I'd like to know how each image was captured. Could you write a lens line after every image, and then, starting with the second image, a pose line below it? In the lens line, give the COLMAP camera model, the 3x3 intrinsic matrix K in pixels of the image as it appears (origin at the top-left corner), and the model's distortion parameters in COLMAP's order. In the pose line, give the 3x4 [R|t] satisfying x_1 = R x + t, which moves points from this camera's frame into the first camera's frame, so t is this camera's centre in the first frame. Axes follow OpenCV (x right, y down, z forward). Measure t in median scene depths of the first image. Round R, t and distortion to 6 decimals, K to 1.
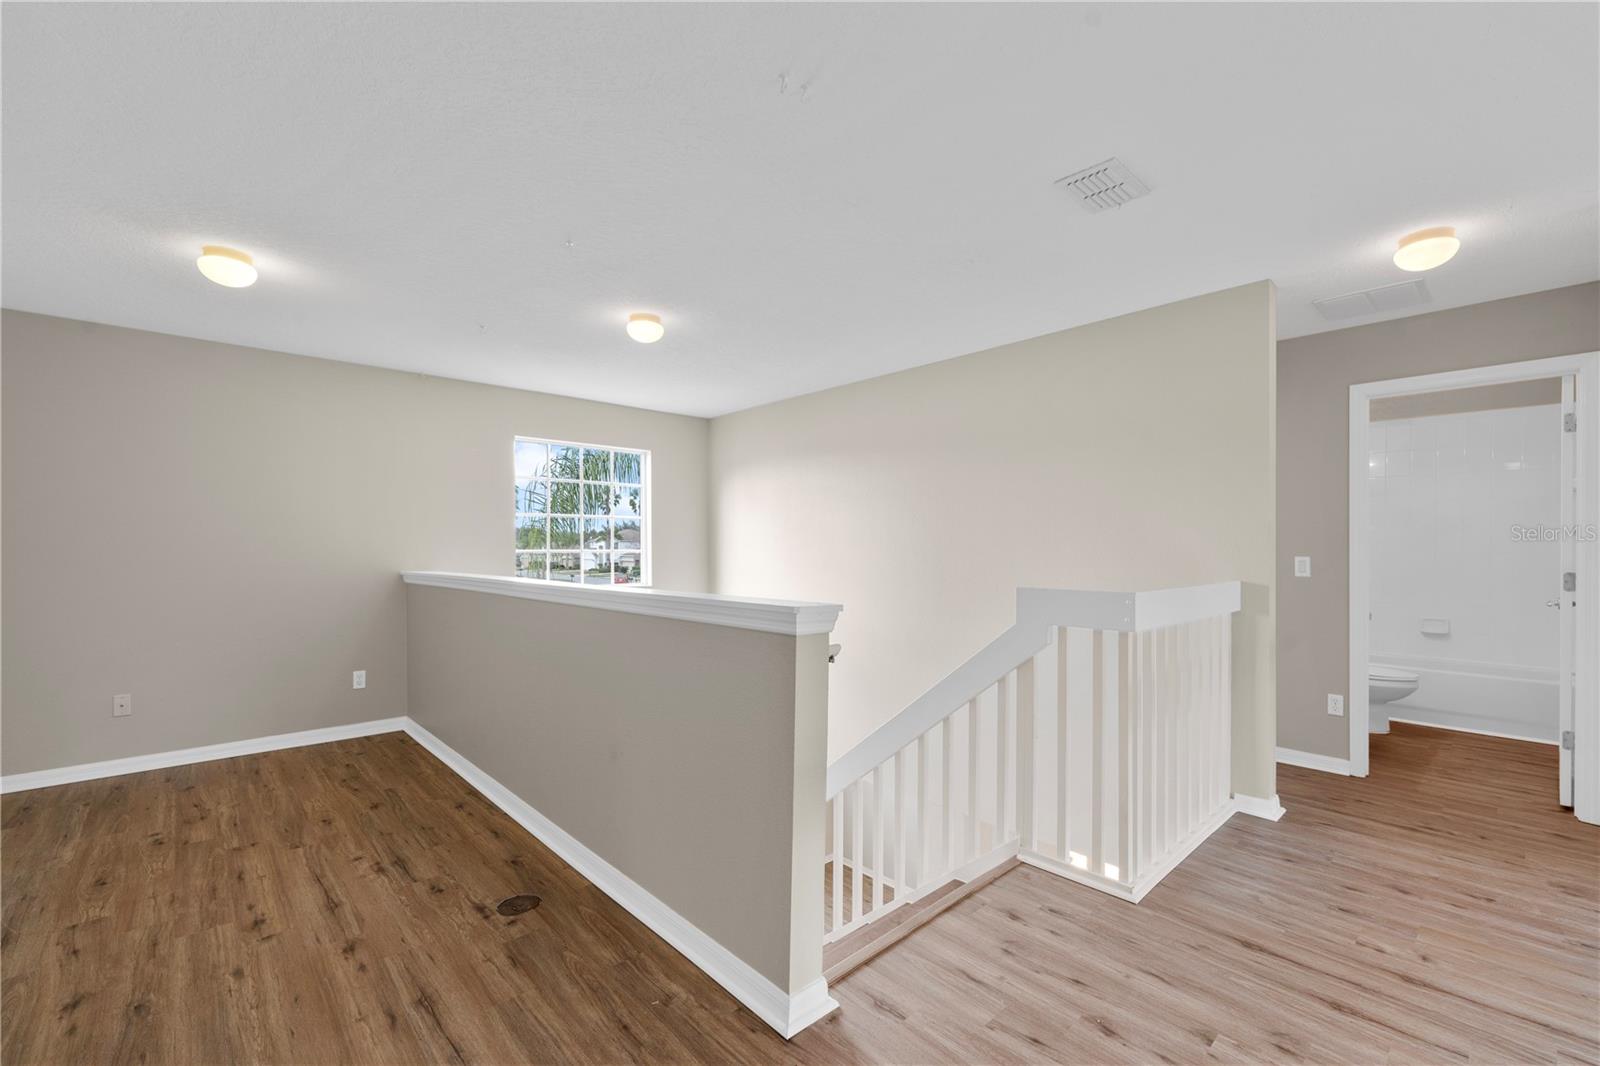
lens RADIAL K [[673.3, 0, 787.9], [0, 673.3, 522.0], [0, 0, 1]] dist [-0.002997, -0.000334]
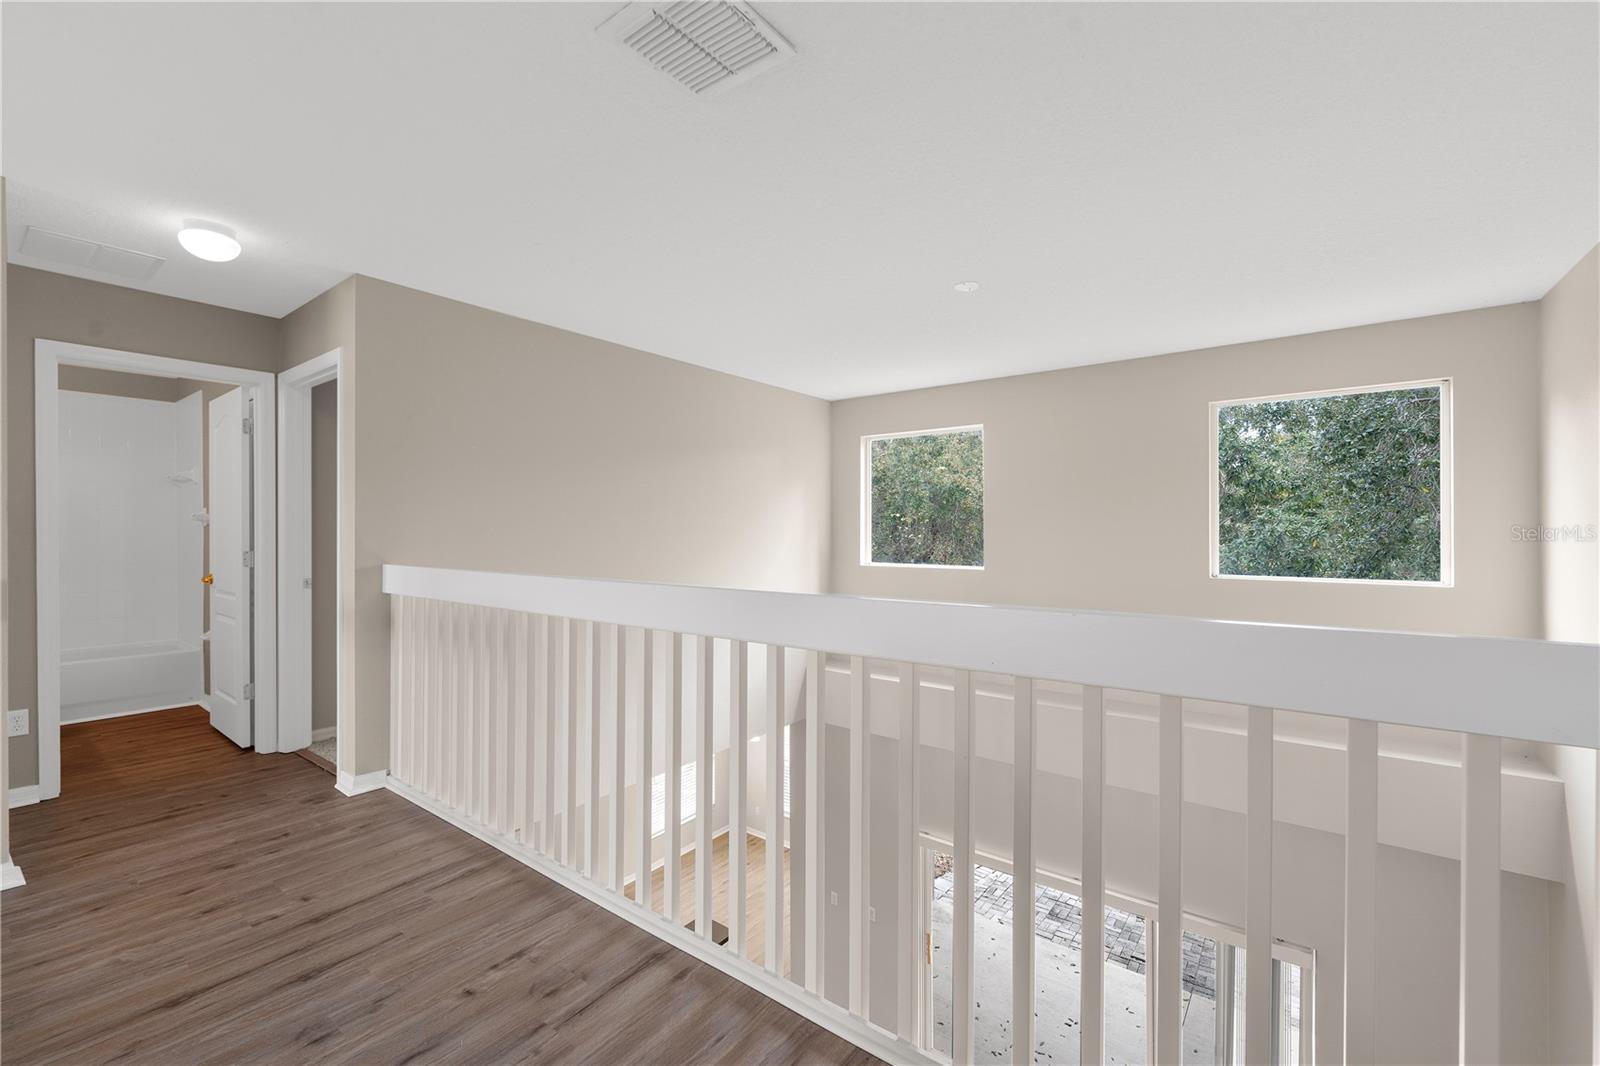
lens RADIAL K [[673.3, 0, 787.9], [0, 673.3, 522.0], [0, 0, 1]] dist [-0.002997, -0.000334]
pose [[-0.179207, 0.010089, 0.983760, -0.244332], [-0.033230, 0.999315, -0.016302, 0.013213], [-0.983250, -0.035612, -0.178749, 0.355375]]
